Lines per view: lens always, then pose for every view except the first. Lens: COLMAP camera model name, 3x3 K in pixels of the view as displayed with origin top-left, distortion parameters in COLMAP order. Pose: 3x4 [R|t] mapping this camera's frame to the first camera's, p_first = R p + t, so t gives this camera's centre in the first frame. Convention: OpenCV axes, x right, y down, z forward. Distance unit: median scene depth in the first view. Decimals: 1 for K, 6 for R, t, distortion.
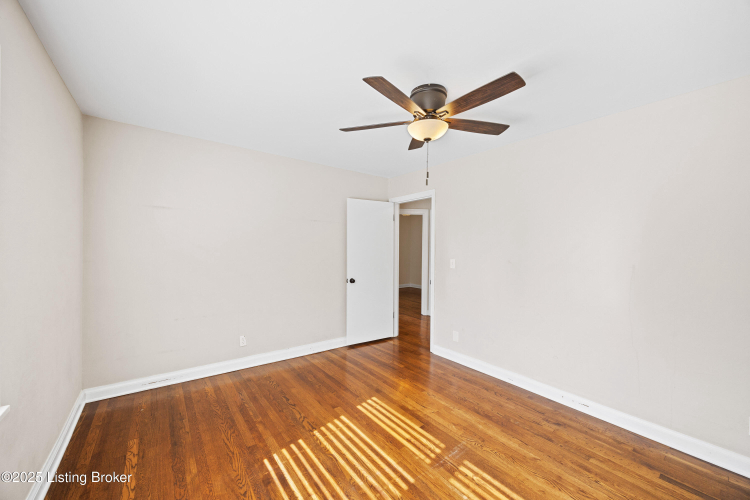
lens RADIAL K [[290.6, 0, 374.3], [0, 290.6, 248.9], [0, 0, 1]] dist [-0.006486, 0.000761]
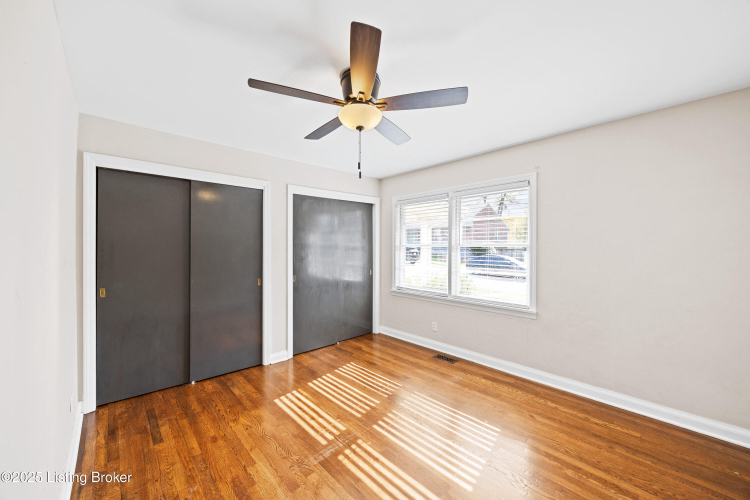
lens RADIAL K [[290.6, 0, 376.4], [0, 290.6, 250.9], [0, 0, 1]] dist [-0.006486, 0.000761]
pose [[-0.996125, -0.007991, -0.087588, 0.212805], [-0.008421, 0.999954, 0.004542, 0.001951], [0.087548, 0.005262, -0.996146, 1.996287]]
